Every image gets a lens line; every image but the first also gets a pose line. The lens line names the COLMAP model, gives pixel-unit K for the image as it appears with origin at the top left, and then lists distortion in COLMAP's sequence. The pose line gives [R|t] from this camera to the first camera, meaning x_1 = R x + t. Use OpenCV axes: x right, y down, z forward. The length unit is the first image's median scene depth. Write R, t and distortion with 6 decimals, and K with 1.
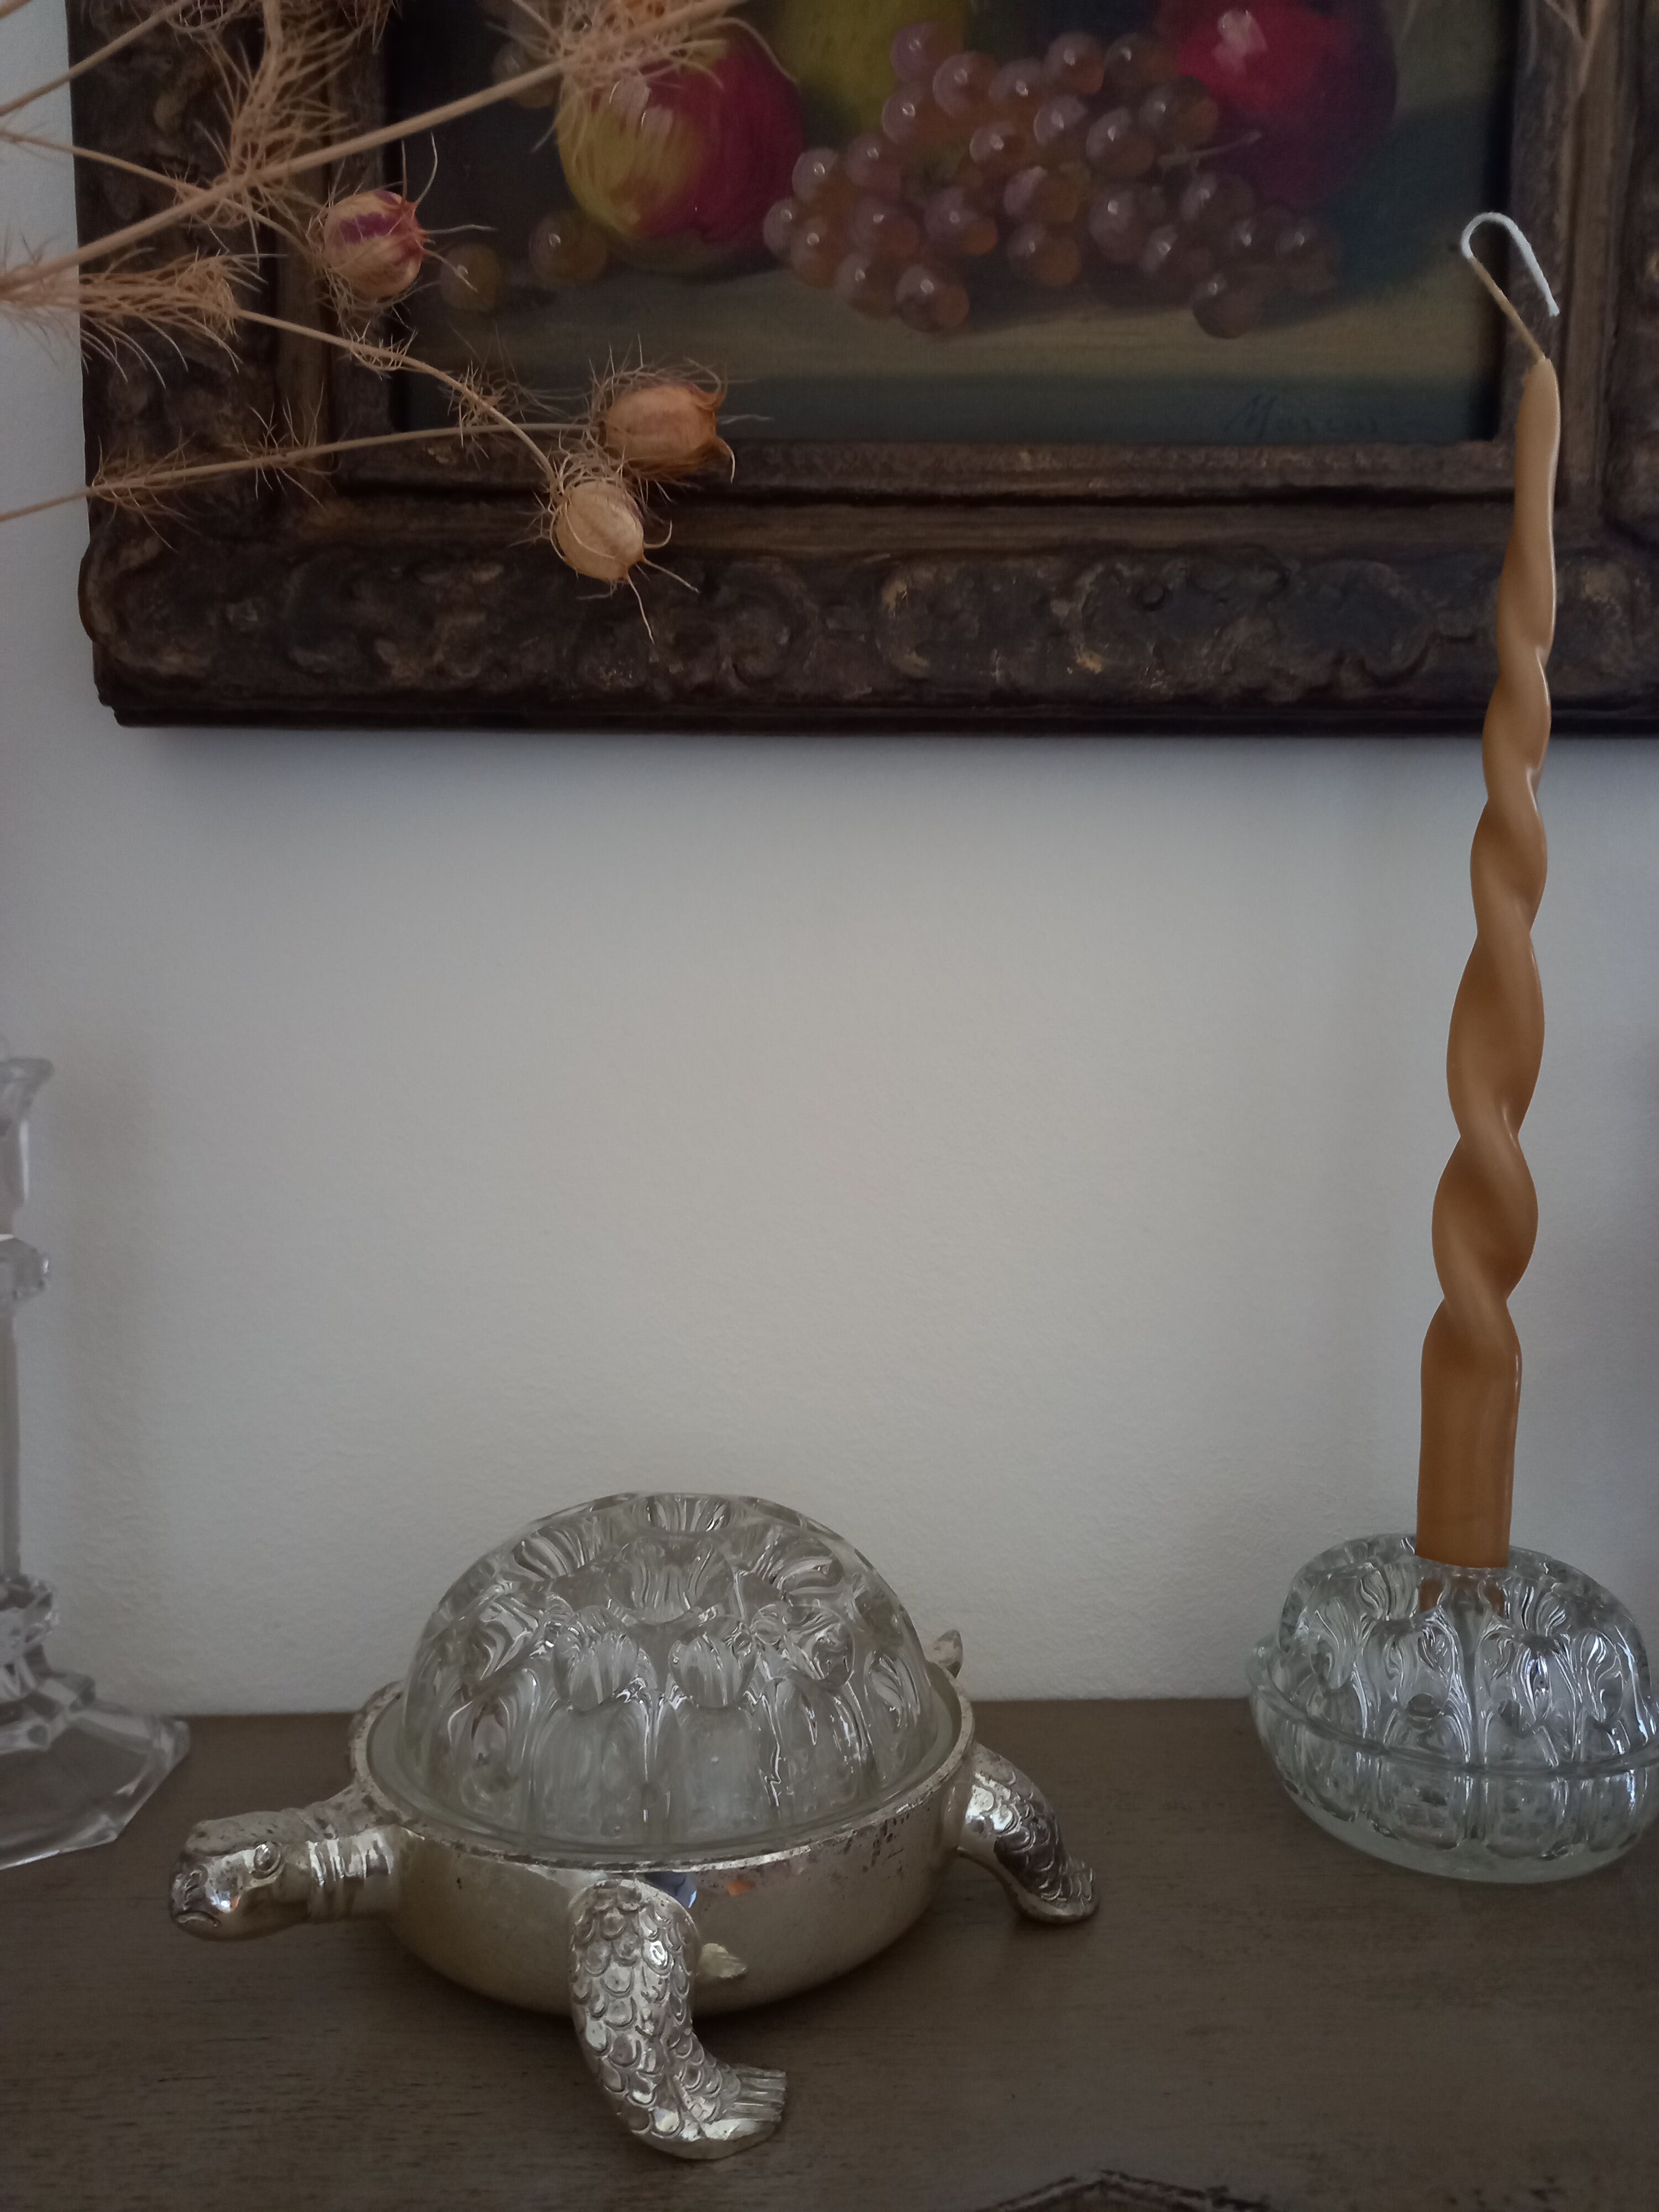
lens RADIAL K [[1600.3, 0, 832.8], [0, 1600.3, 1116.4], [0, 0, 1]] dist [-0.007600, -0.006391]
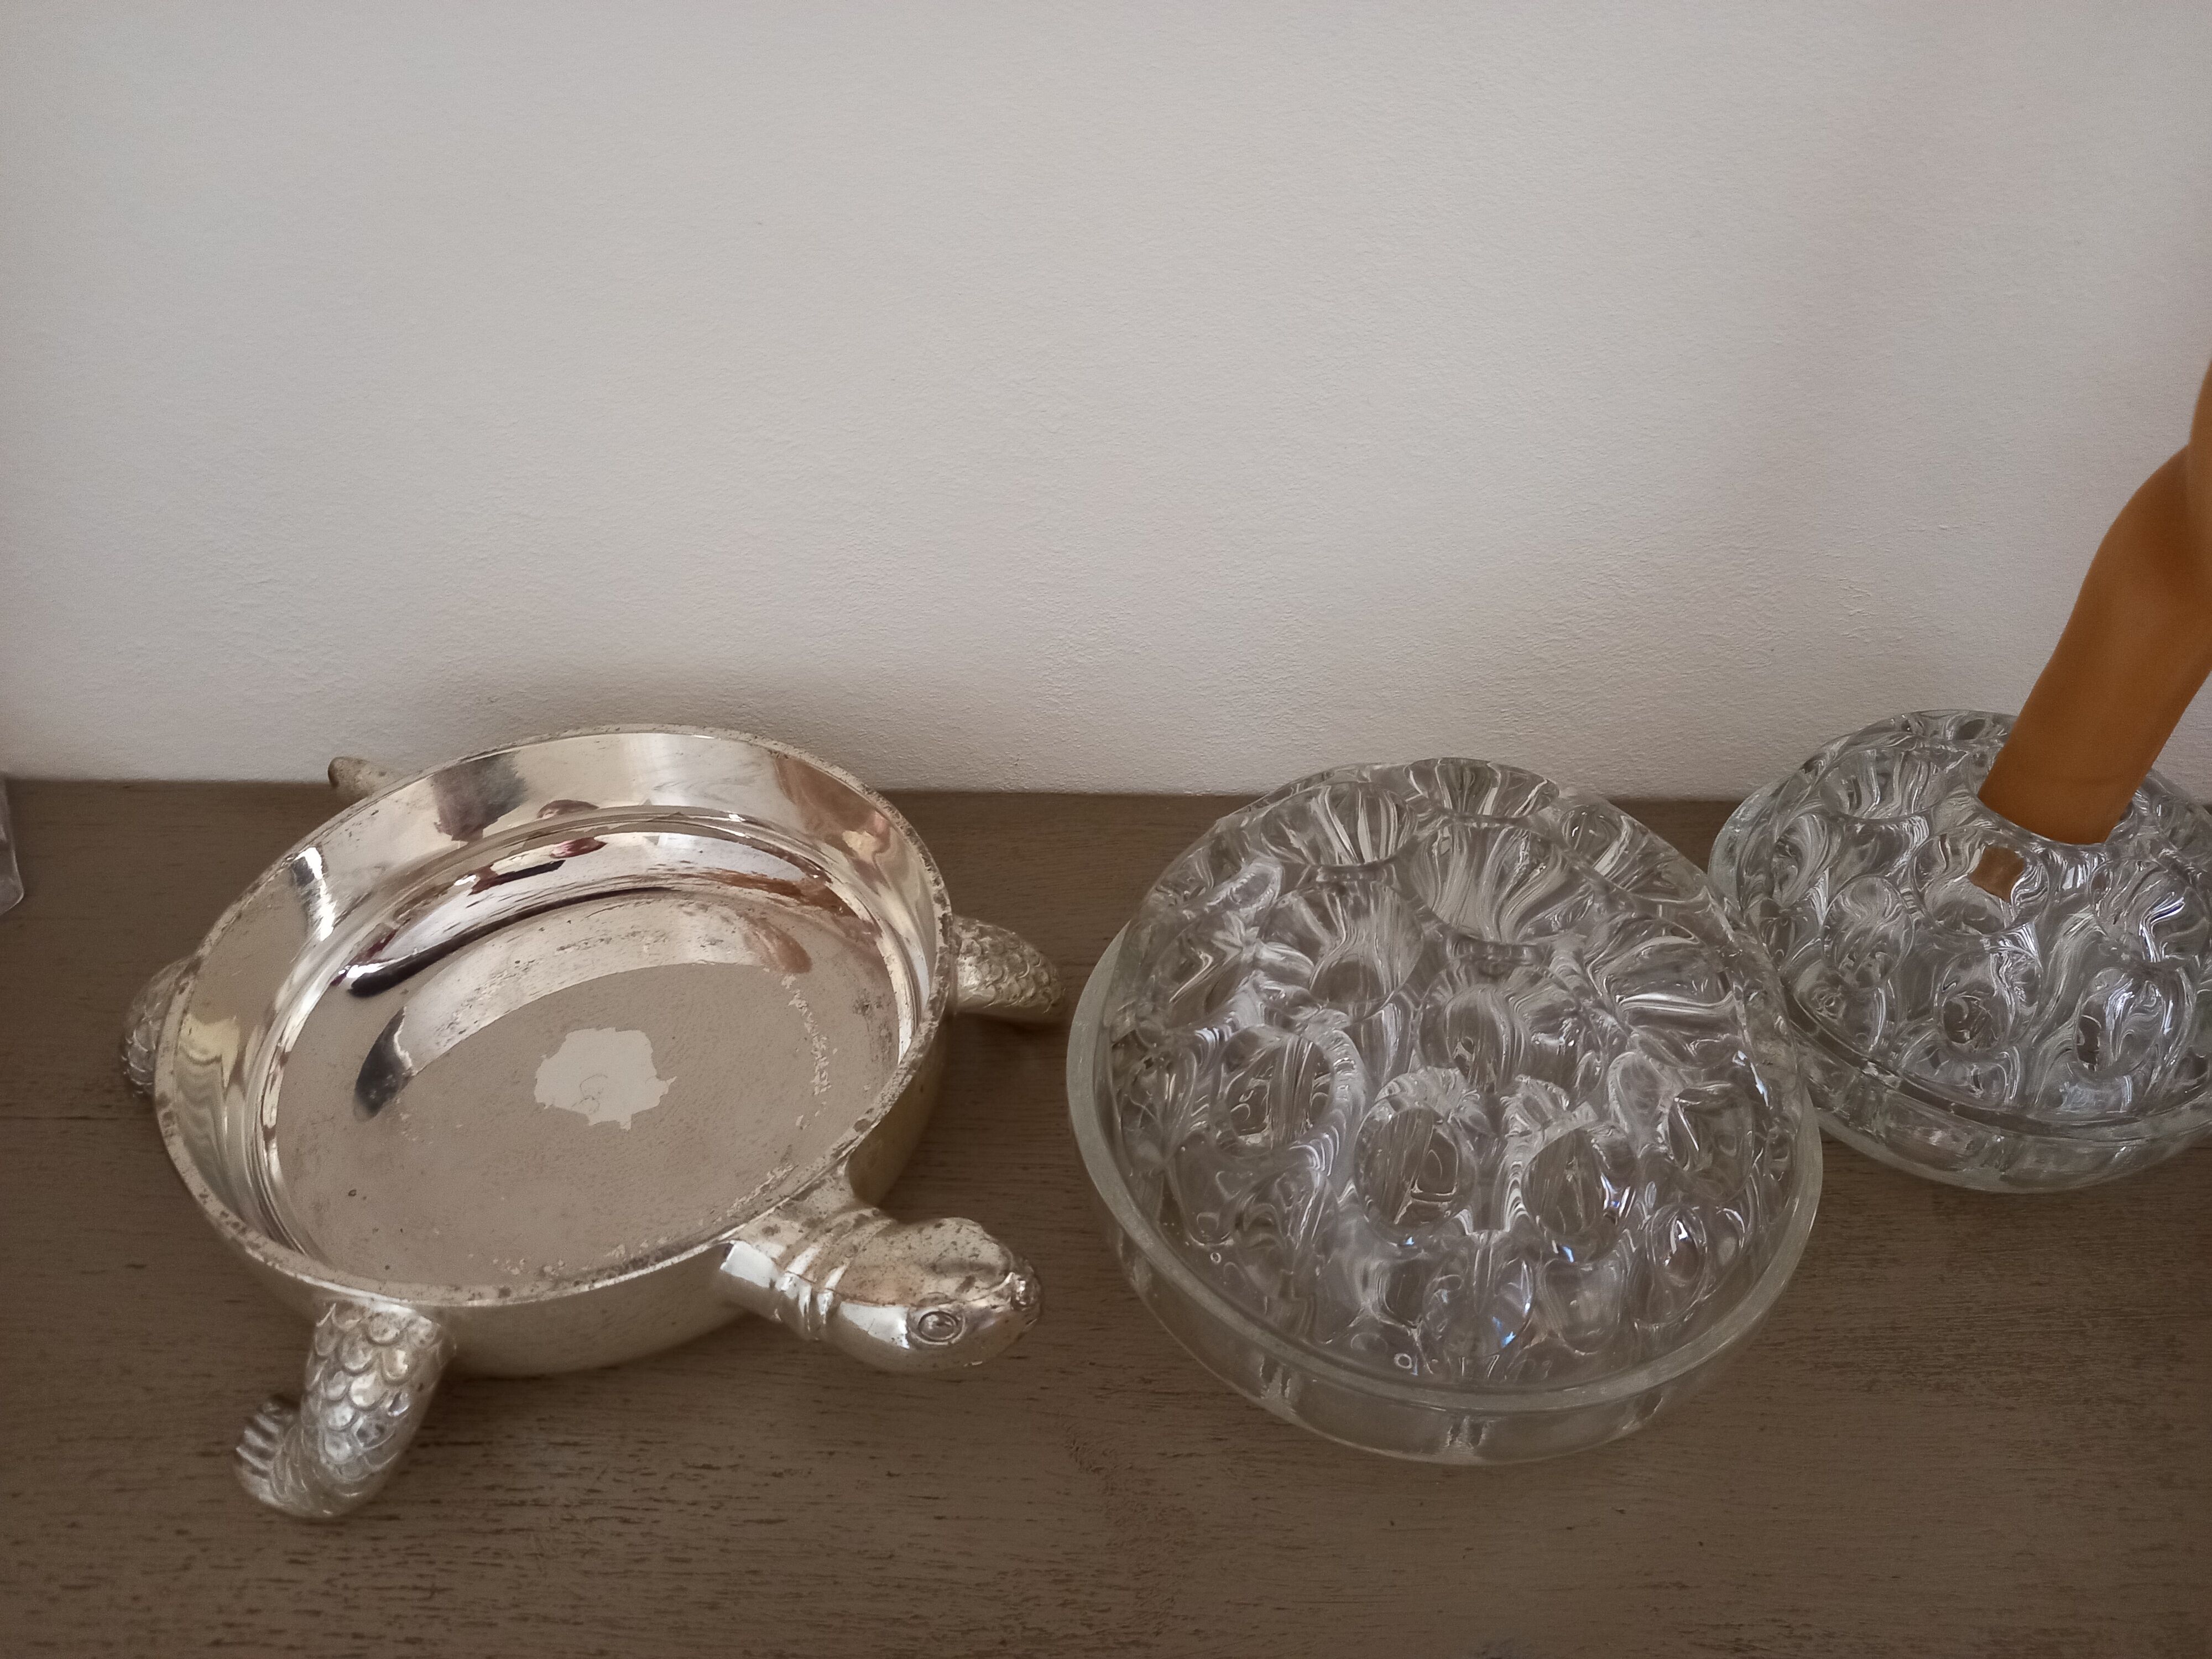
lens RADIAL K [[1600.3, 0, 1094.8], [0, 1600.3, 829.3], [0, 0, 1]] dist [-0.007600, -0.006391]
pose [[0.999368, 0.022659, -0.027396, -0.022733], [-0.000497, 0.779410, 0.626514, -0.153998], [0.035549, -0.626104, 0.778929, 0.380279]]
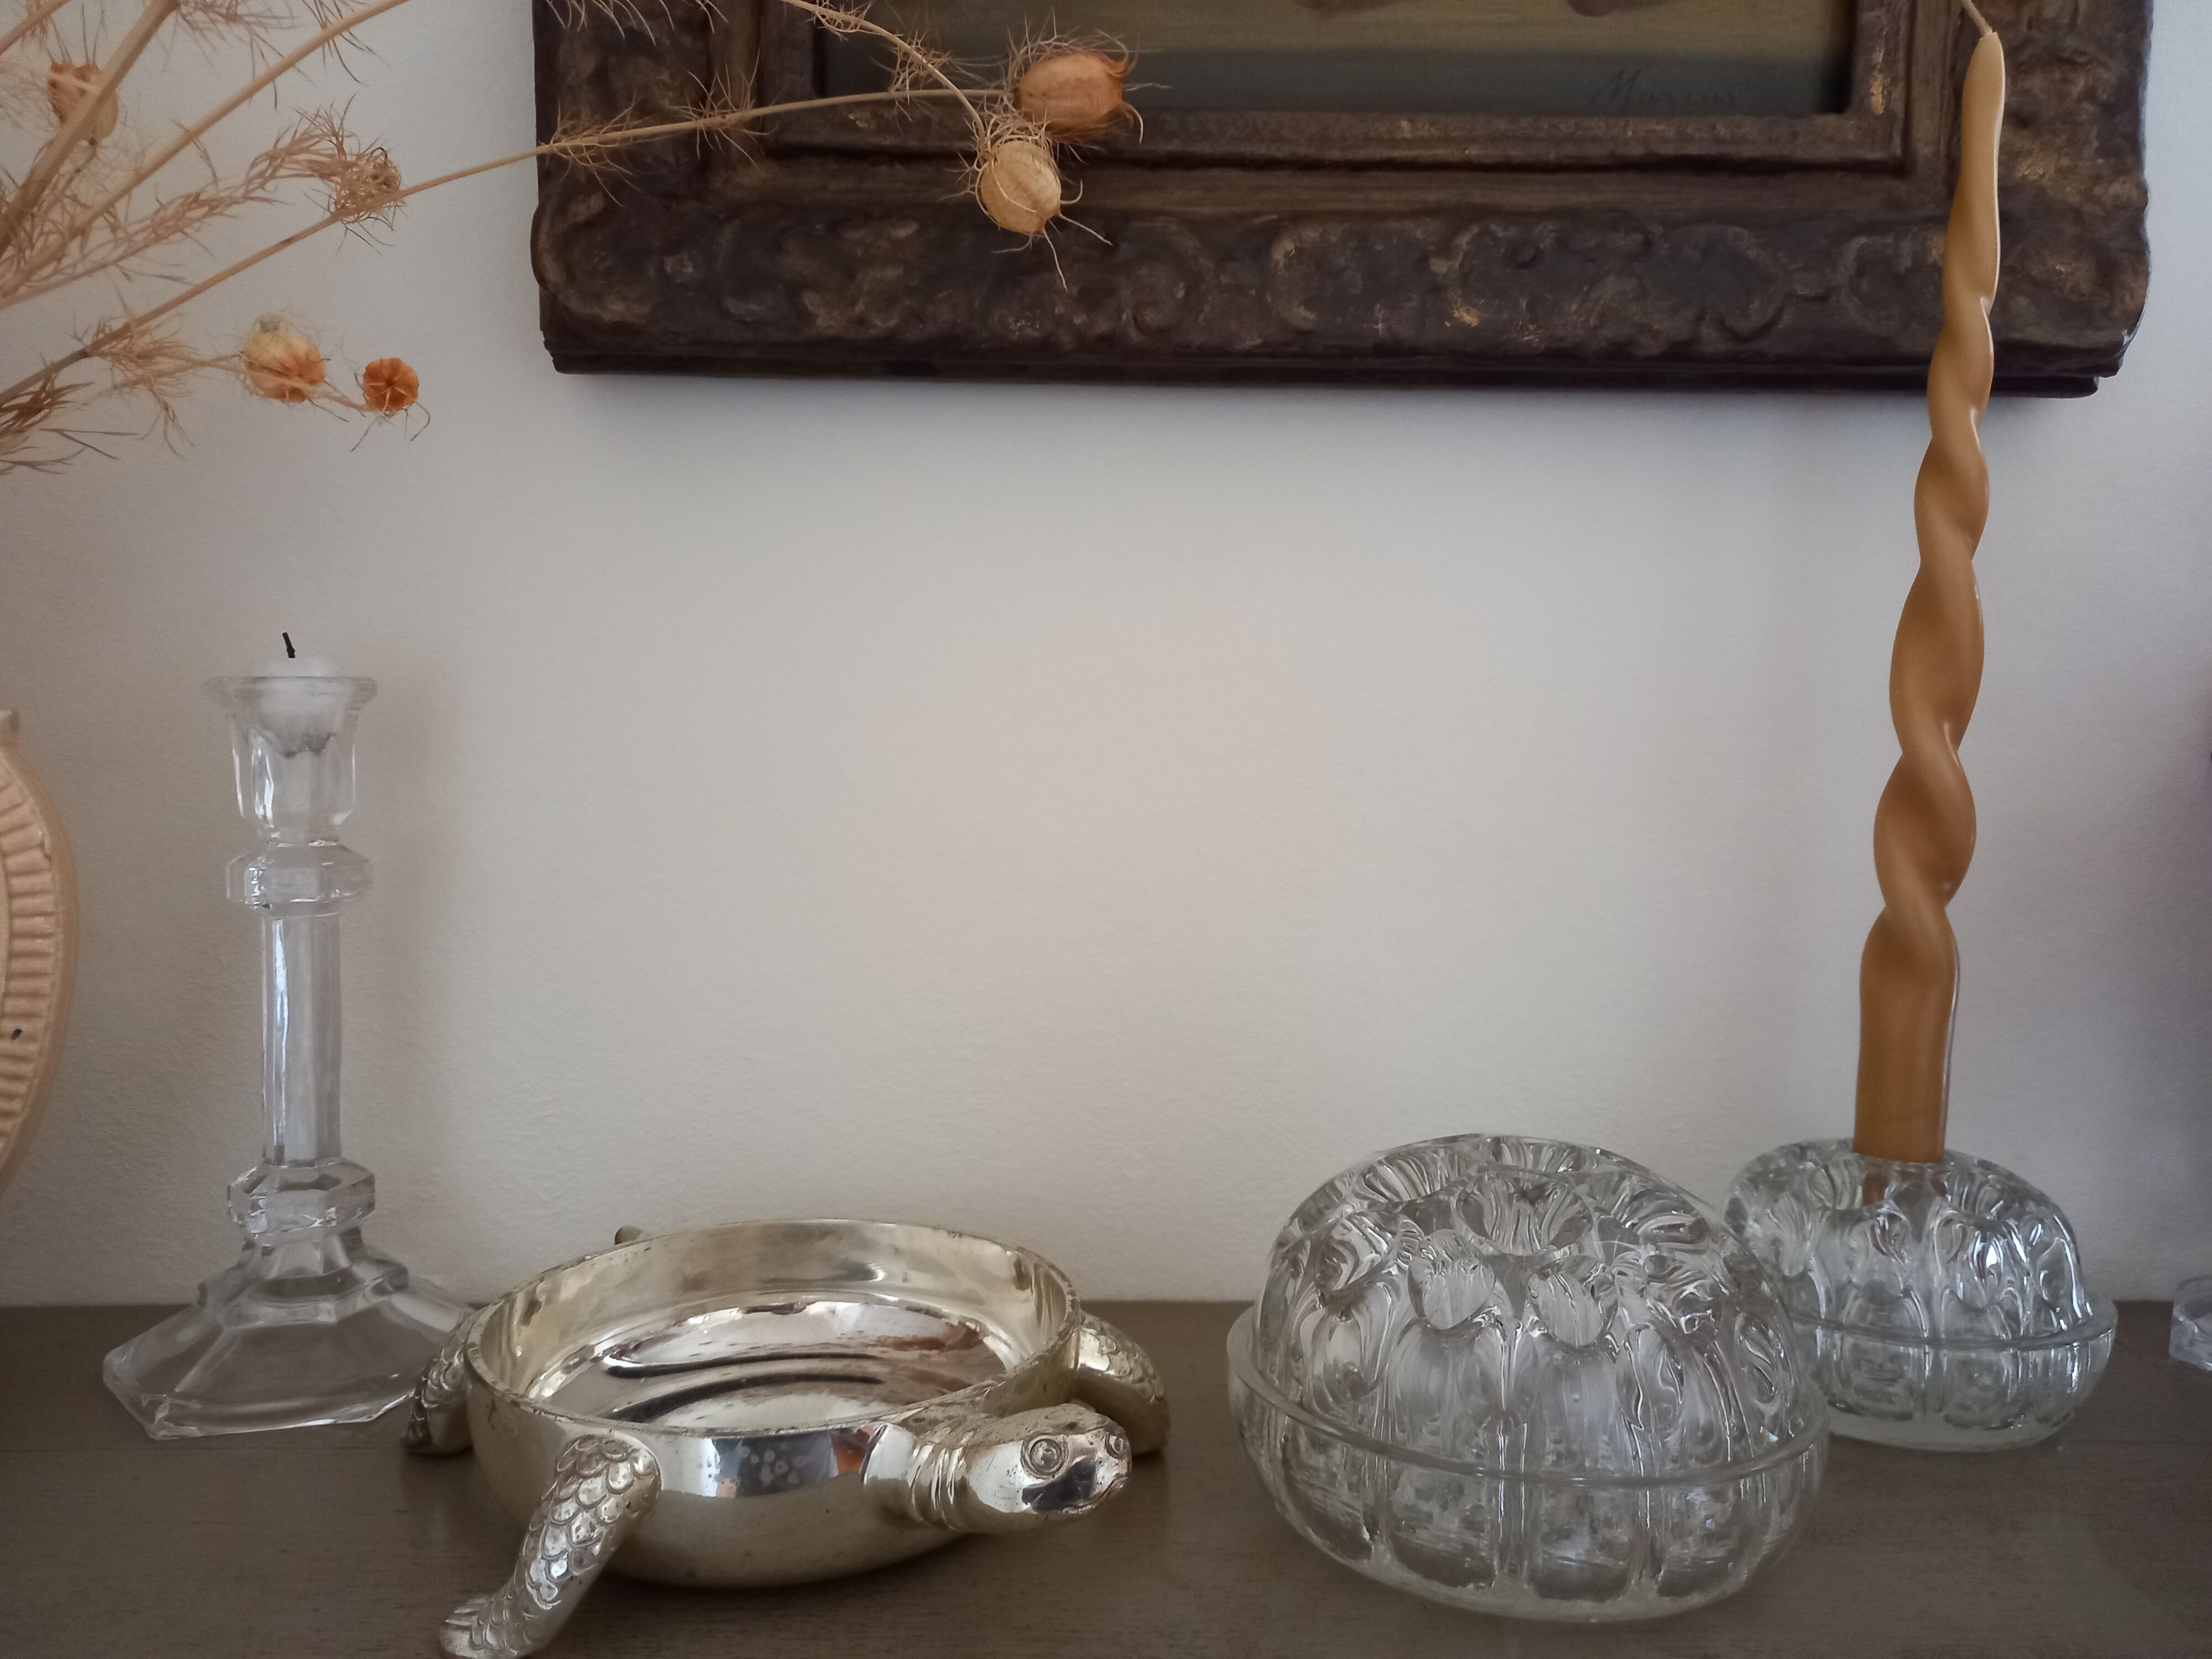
lens RADIAL K [[1600.3, 0, 1107.6], [0, 1600.3, 820.2], [0, 0, 1]] dist [-0.007600, -0.006391]
pose [[0.999819, 0.010909, -0.015594, -0.058605], [-0.010856, 0.999935, 0.003490, 0.051201], [0.015631, -0.003320, 0.999872, -0.072509]]
